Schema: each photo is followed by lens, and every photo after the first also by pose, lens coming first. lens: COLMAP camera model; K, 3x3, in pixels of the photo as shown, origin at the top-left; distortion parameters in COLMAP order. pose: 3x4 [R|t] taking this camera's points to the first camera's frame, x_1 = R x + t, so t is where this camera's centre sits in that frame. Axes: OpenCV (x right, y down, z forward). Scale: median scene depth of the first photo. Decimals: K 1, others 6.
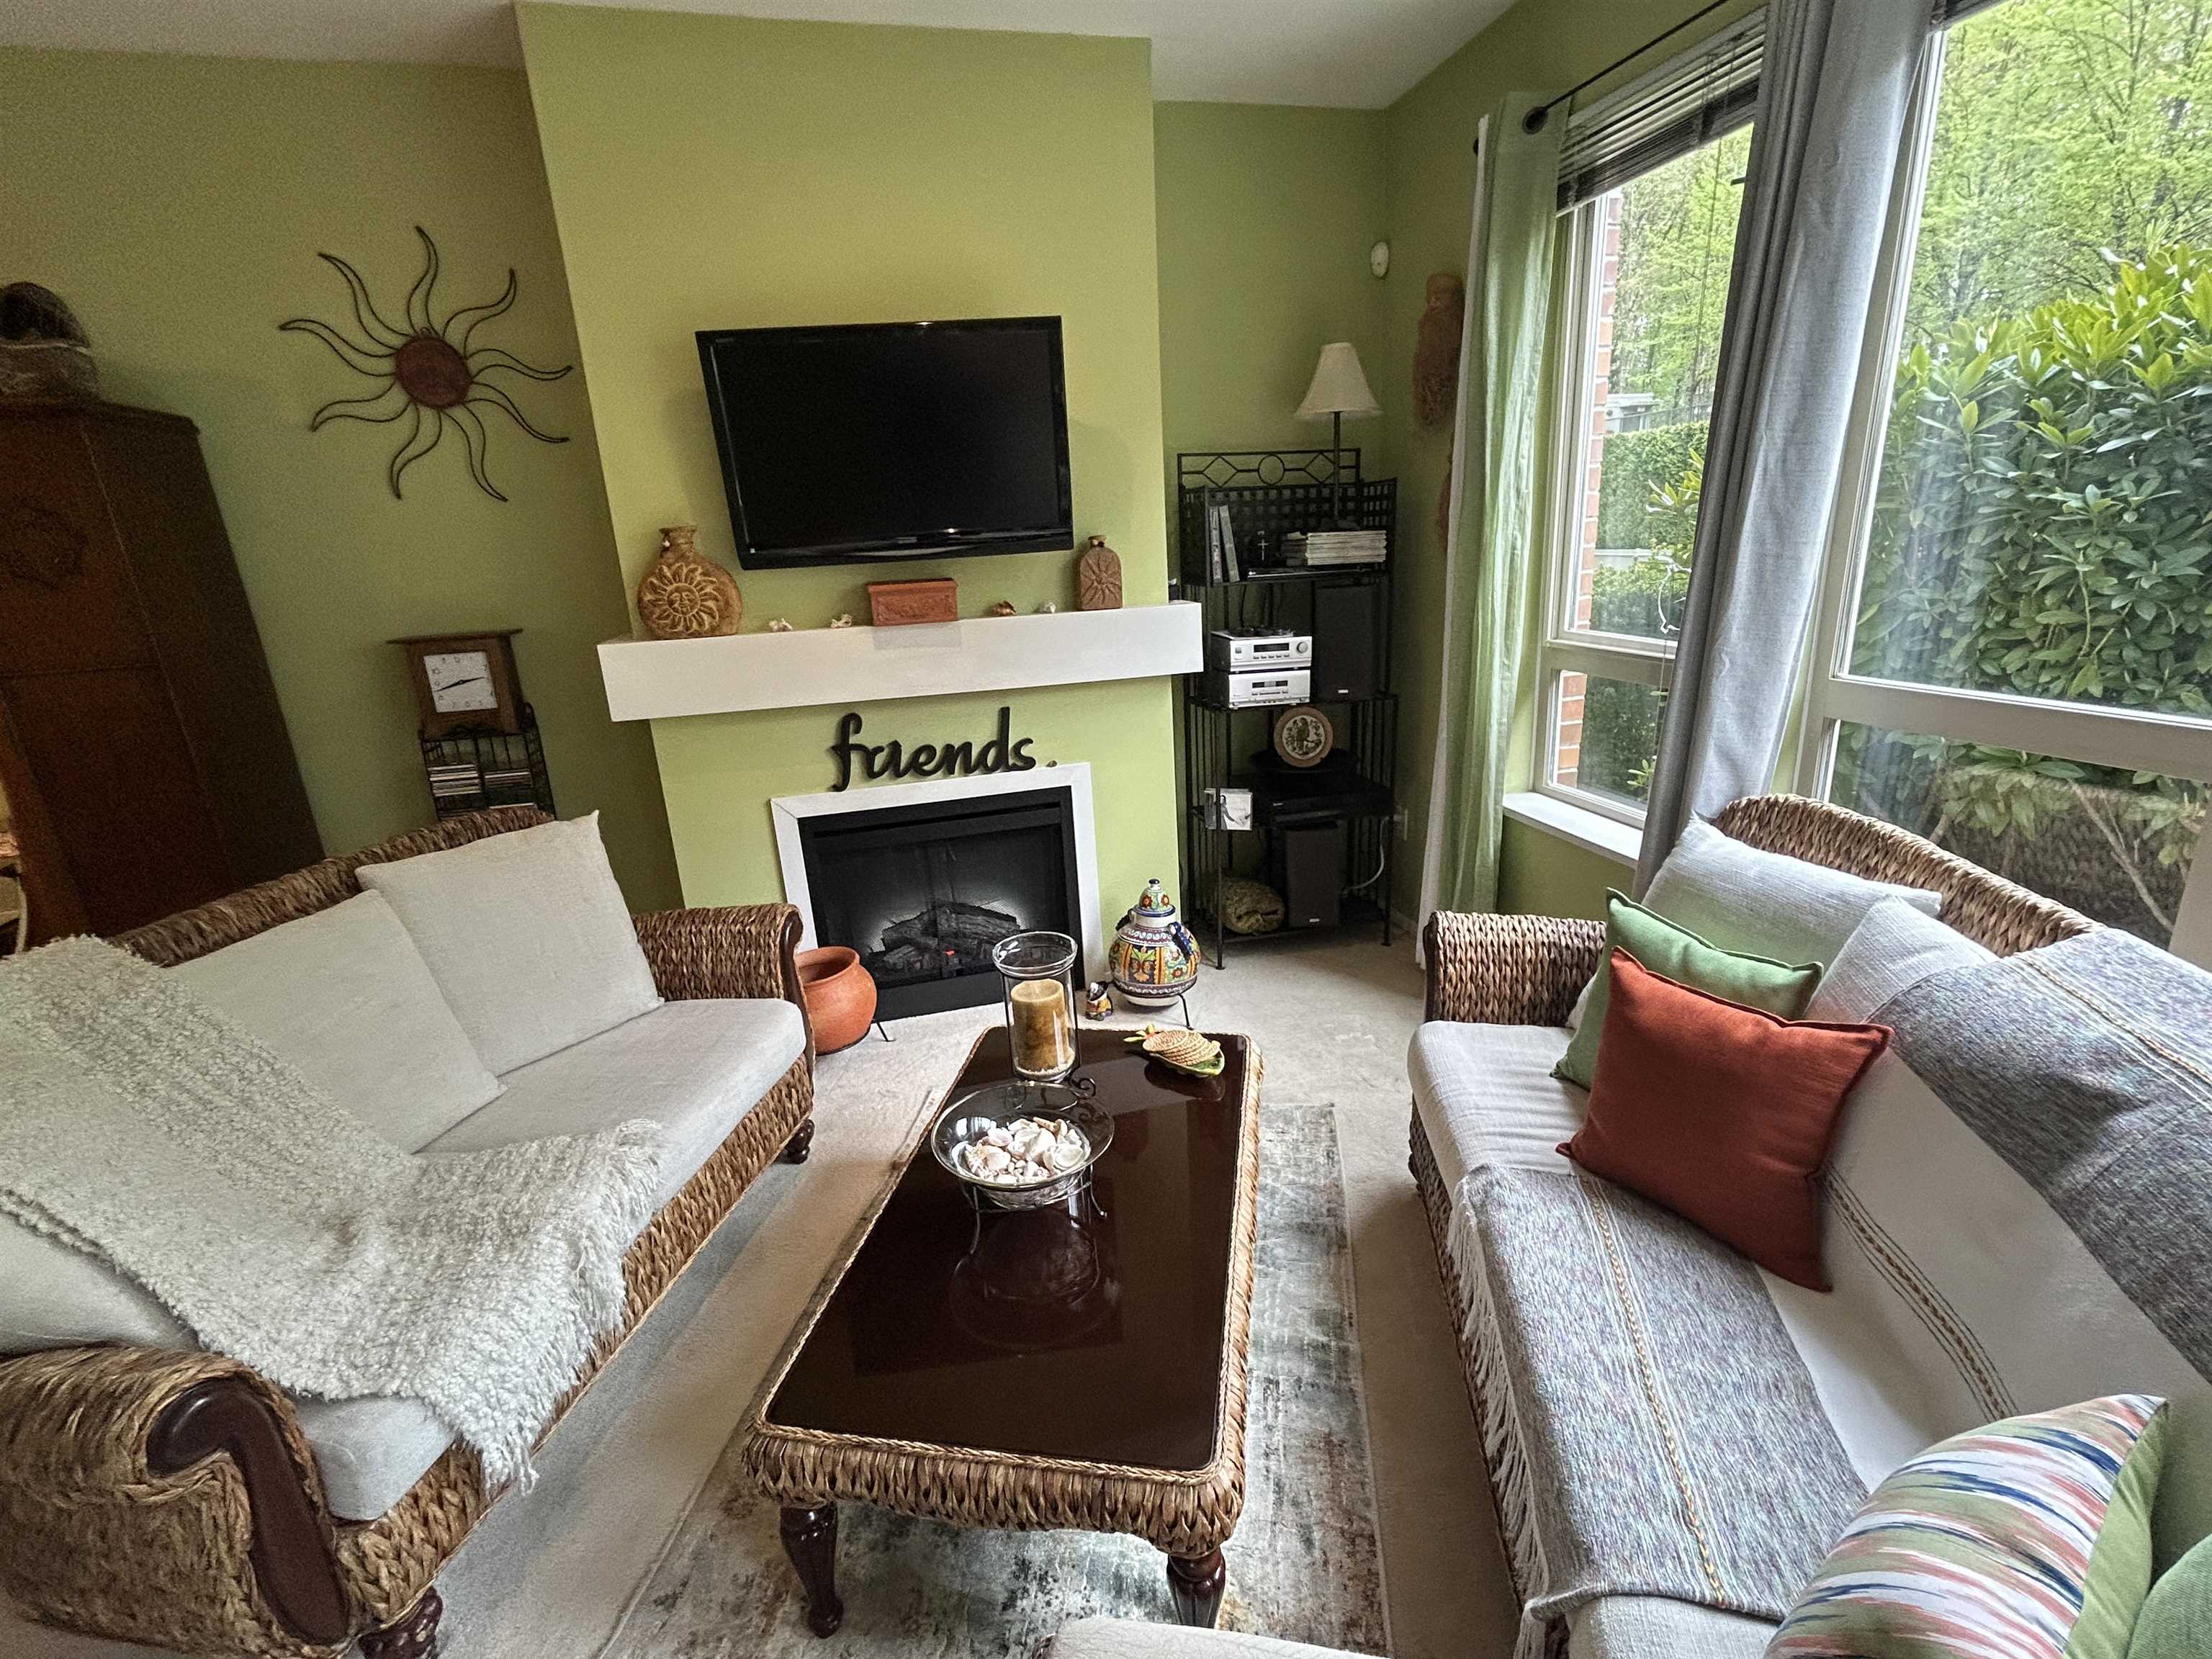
lens RADIAL K [[1002.2, 0, 1104.7], [0, 1002.2, 834.3], [0, 0, 1]] dist [-0.003466, 0.001746]
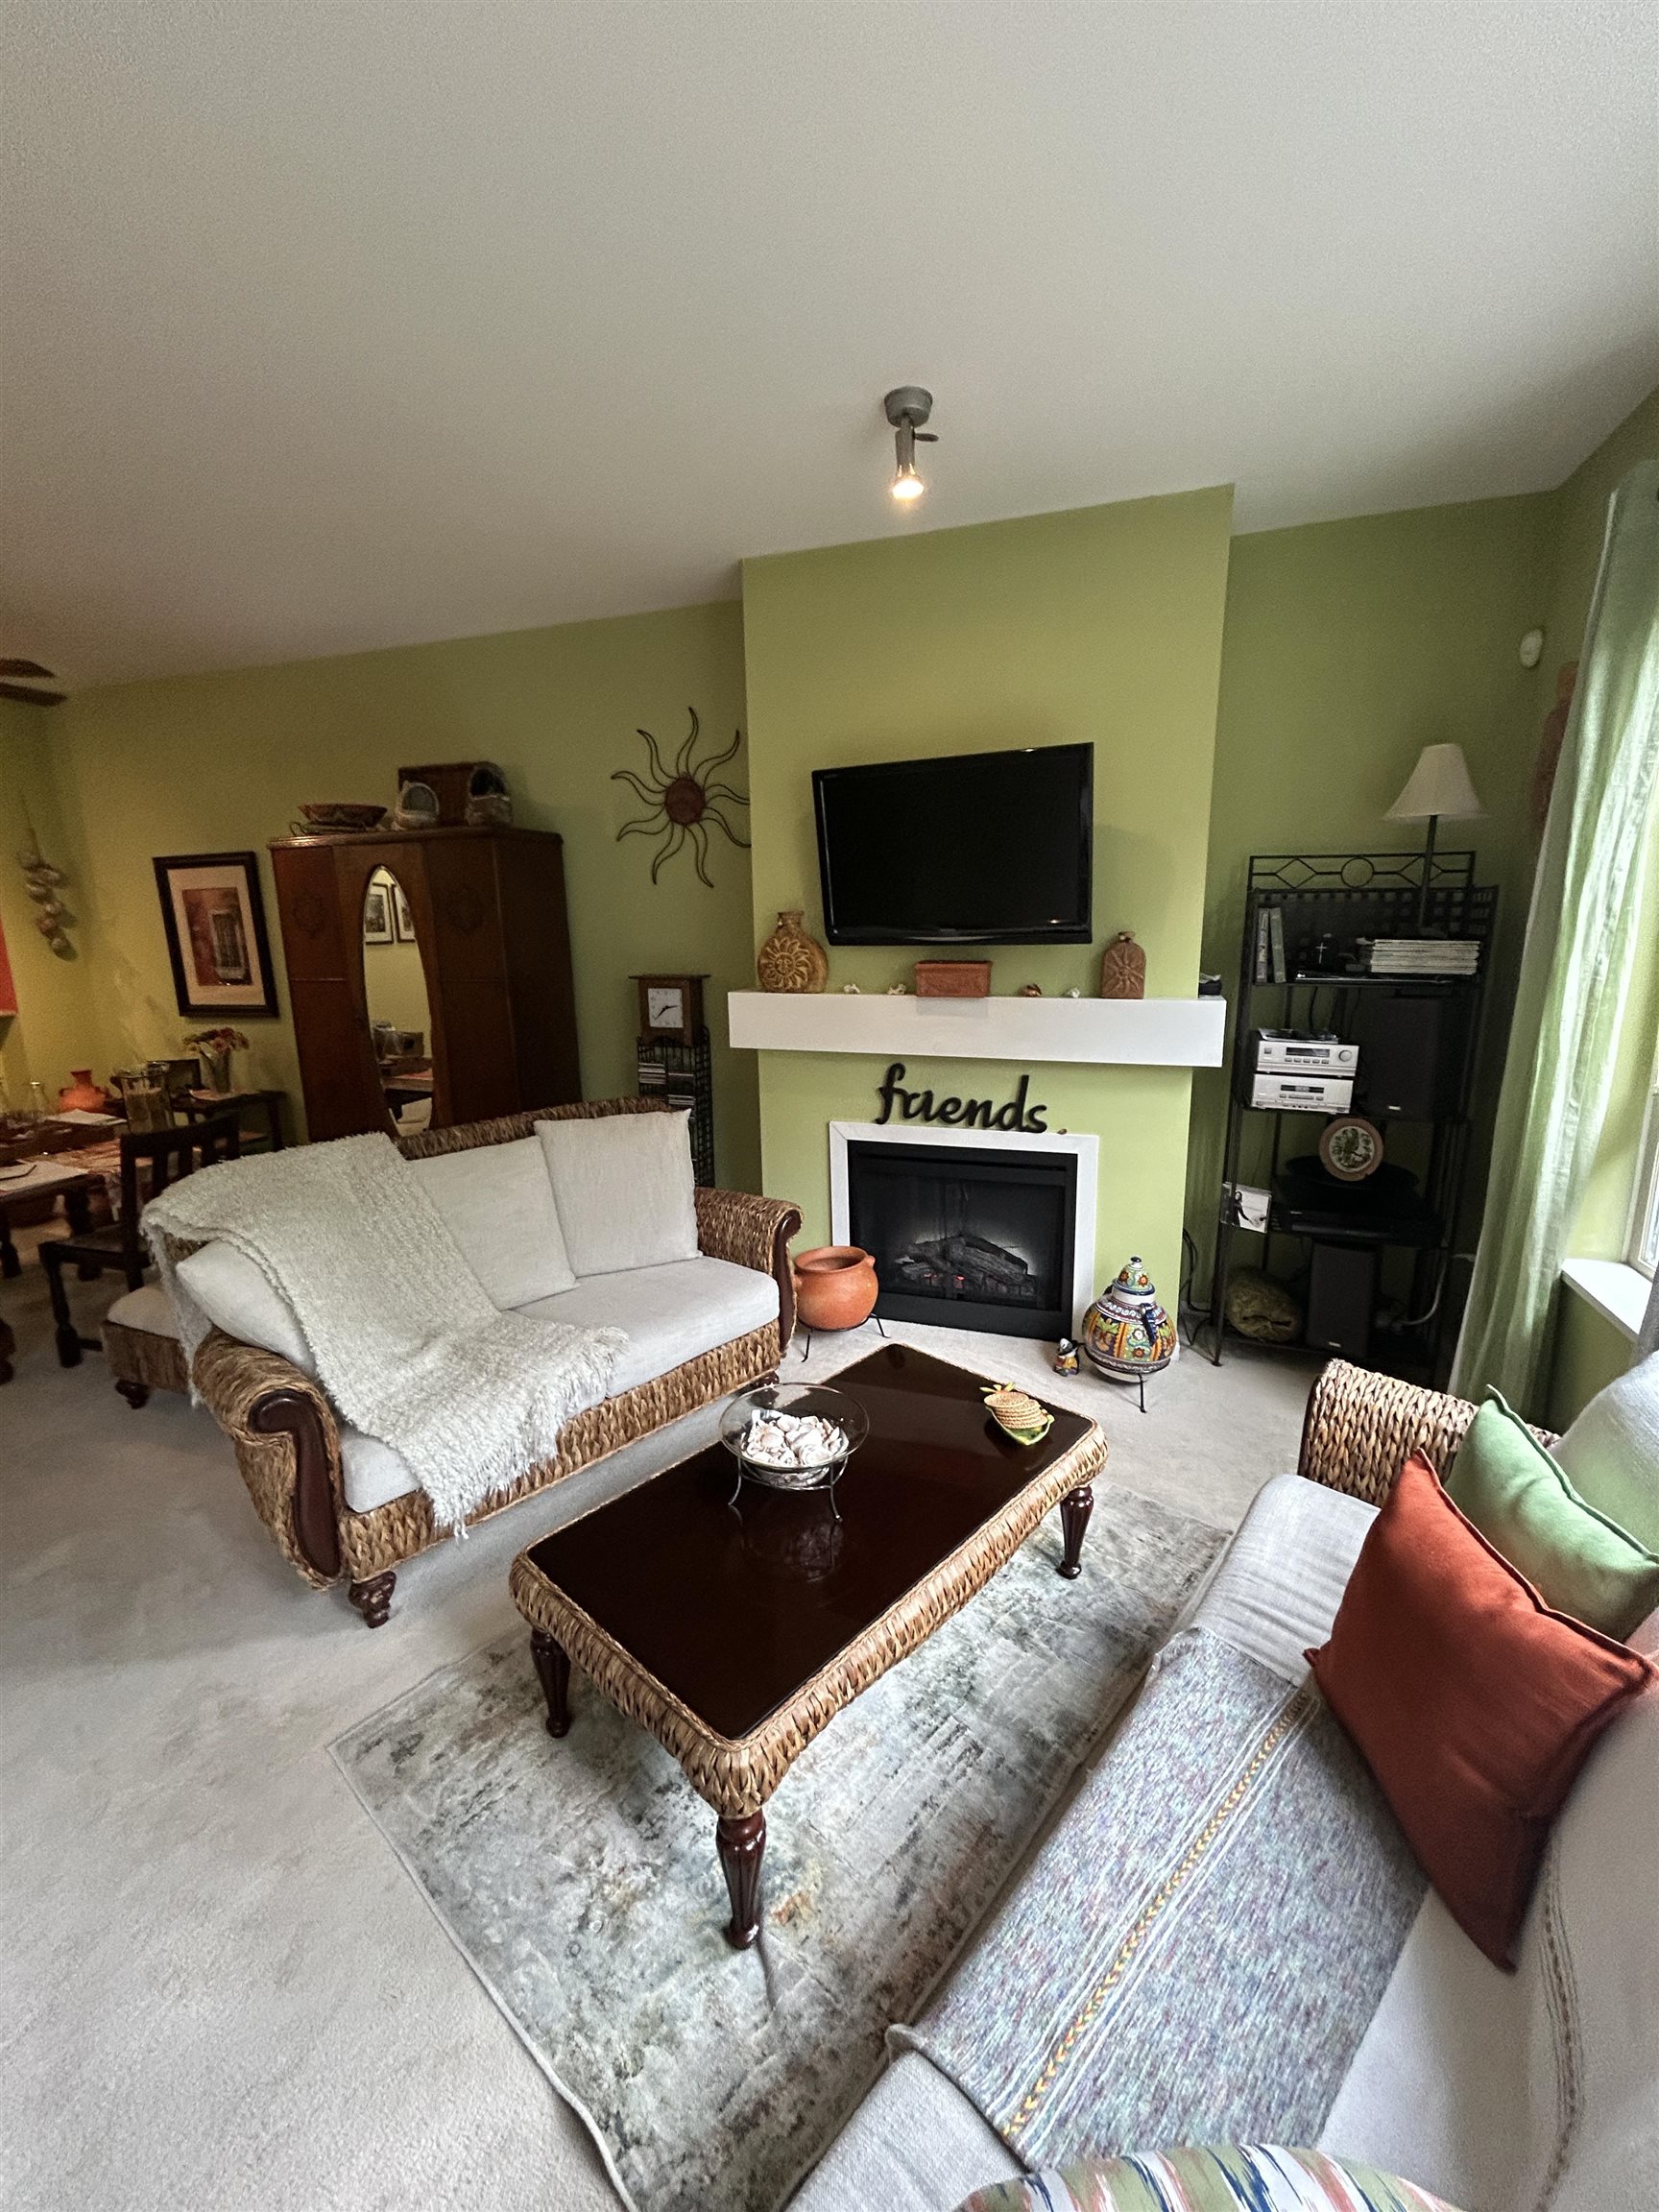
lens RADIAL K [[886.4, 0, 833.3], [0, 886.4, 1101.7], [0, 0, 1]] dist [-0.000225, 0.000272]
pose [[0.839461, 0.151259, -0.521945, 0.304953], [-0.186899, 0.982250, -0.015940, -0.051165], [0.510269, 0.110932, 0.852830, 0.045927]]
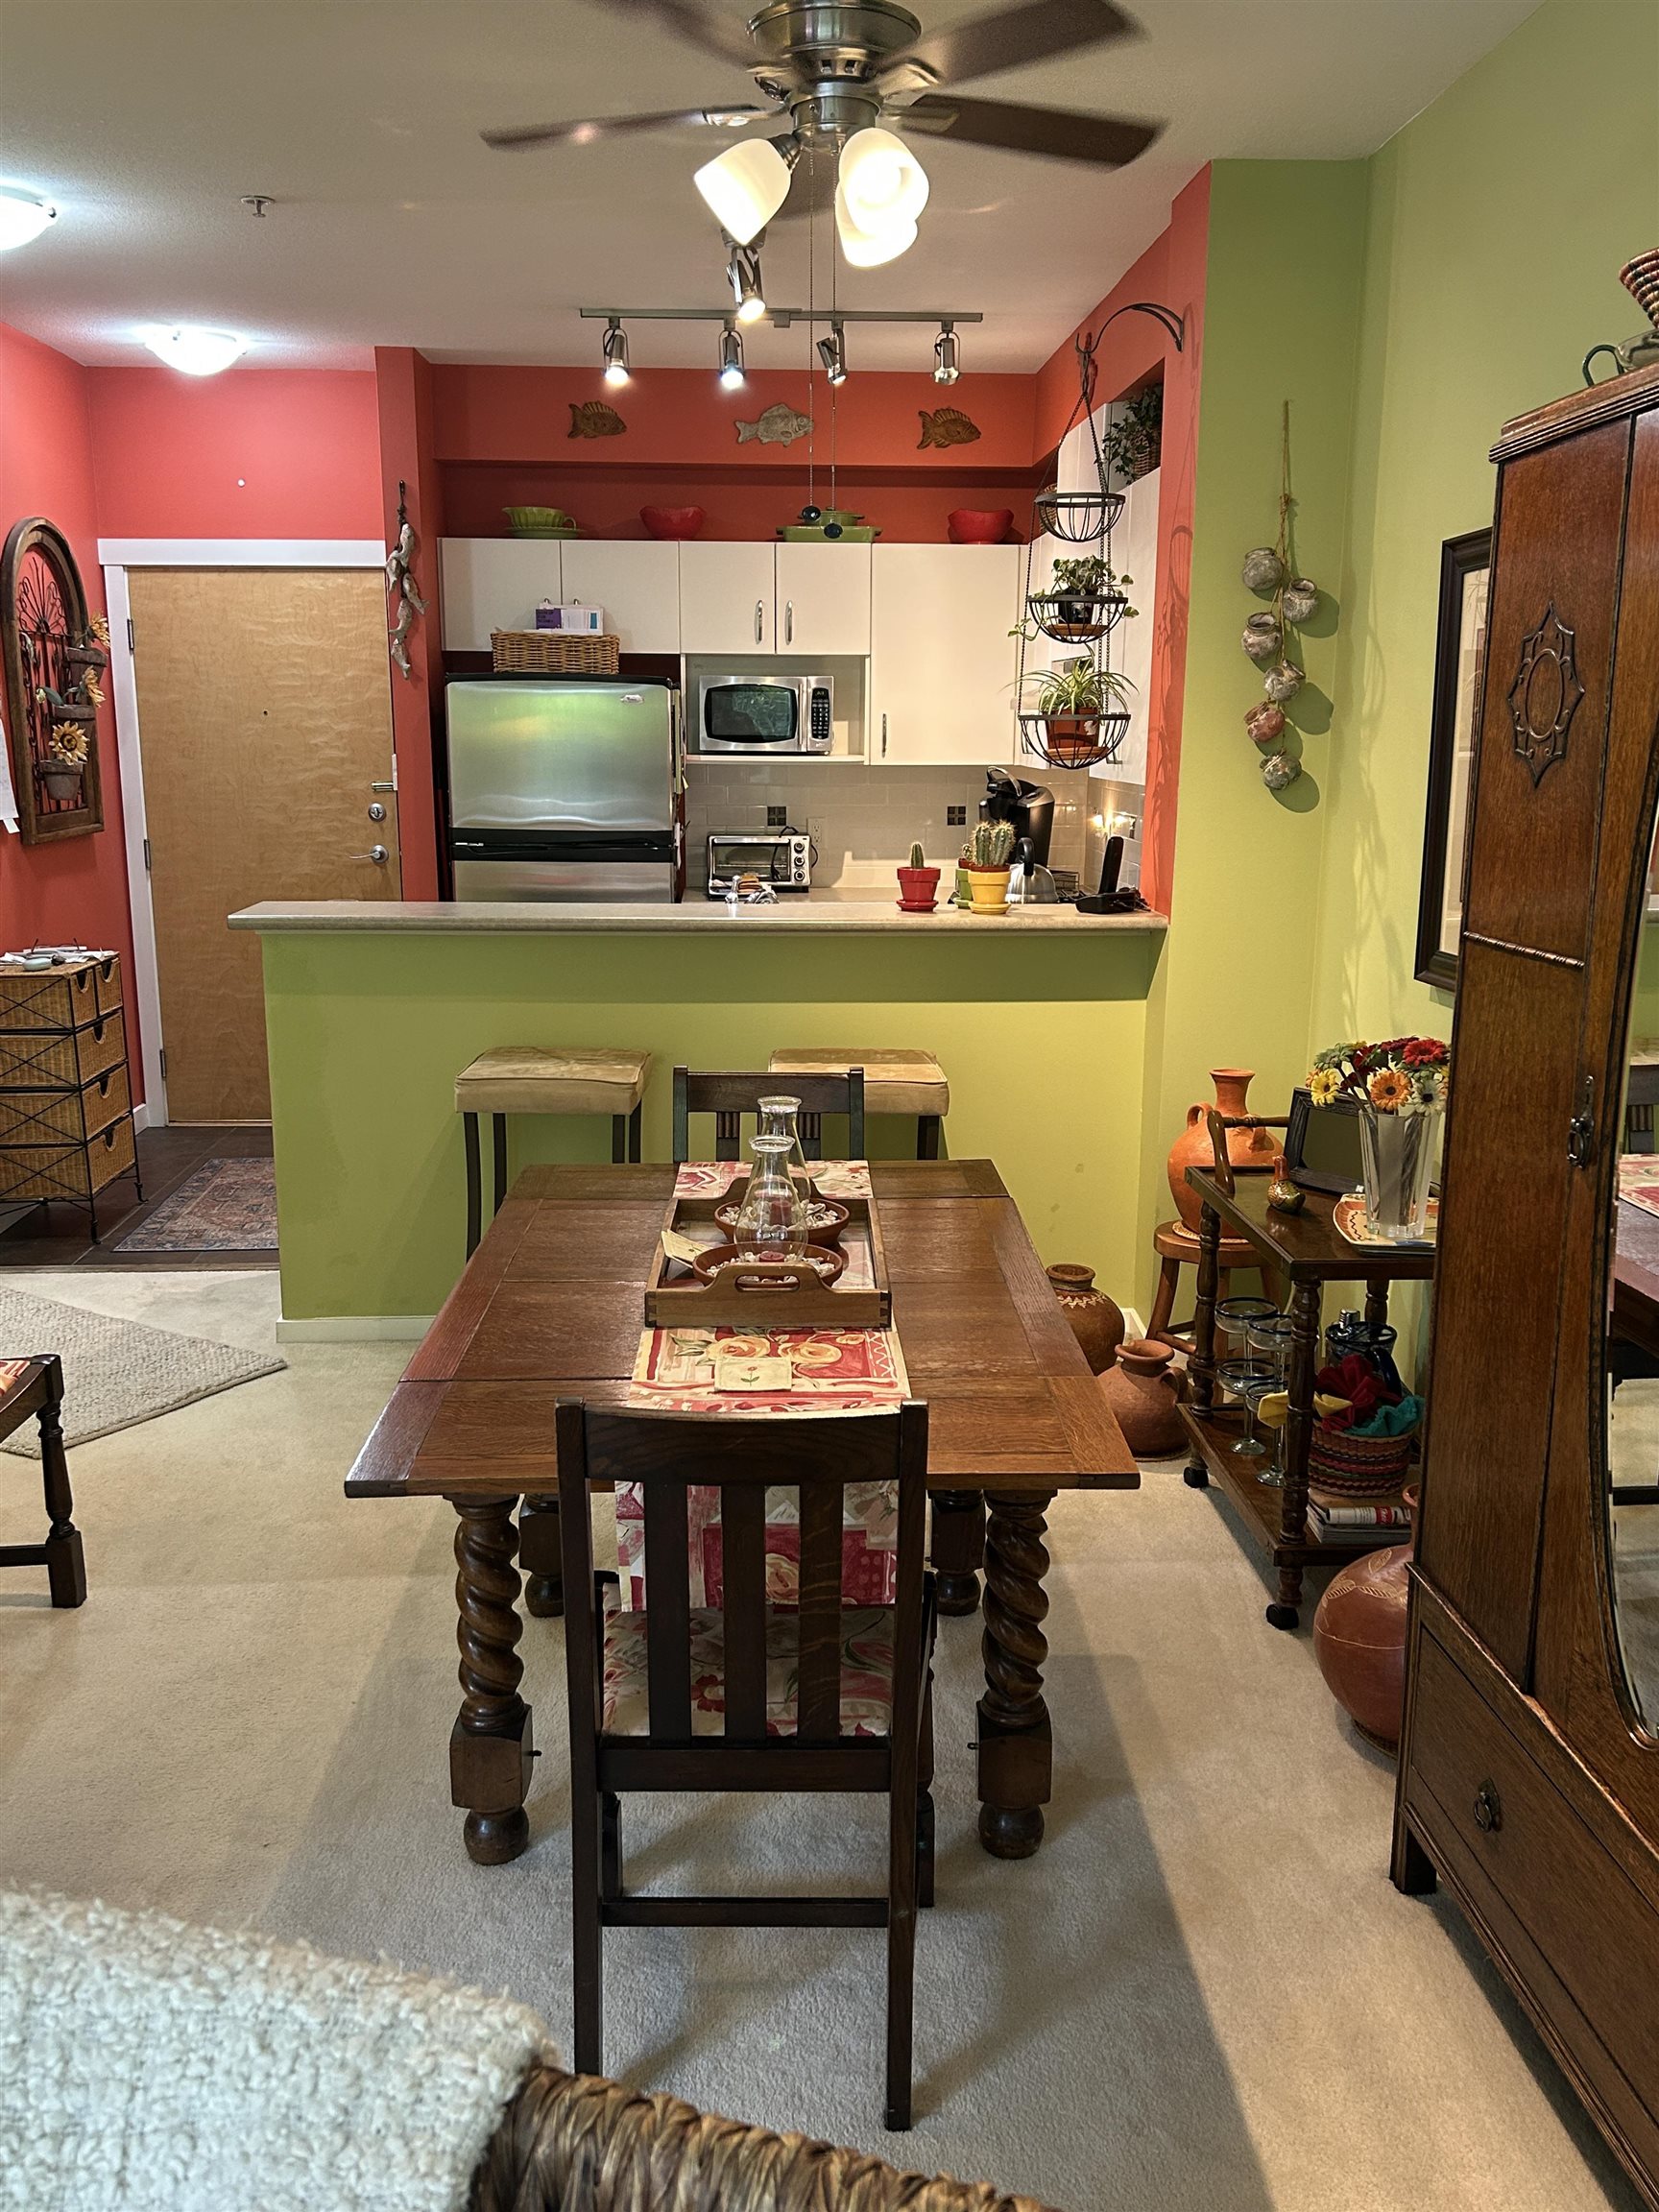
lens RADIAL K [[1846.5, 0, 829.5], [0, 1846.5, 1106.0], [0, 0, 1]] dist [0.117287, -0.293664]
pose [[-0.199807, 0.247677, -0.948015, -0.405645], [-0.277845, 0.913490, 0.297217, -0.221036], [0.939616, 0.322788, -0.113706, 0.719189]]
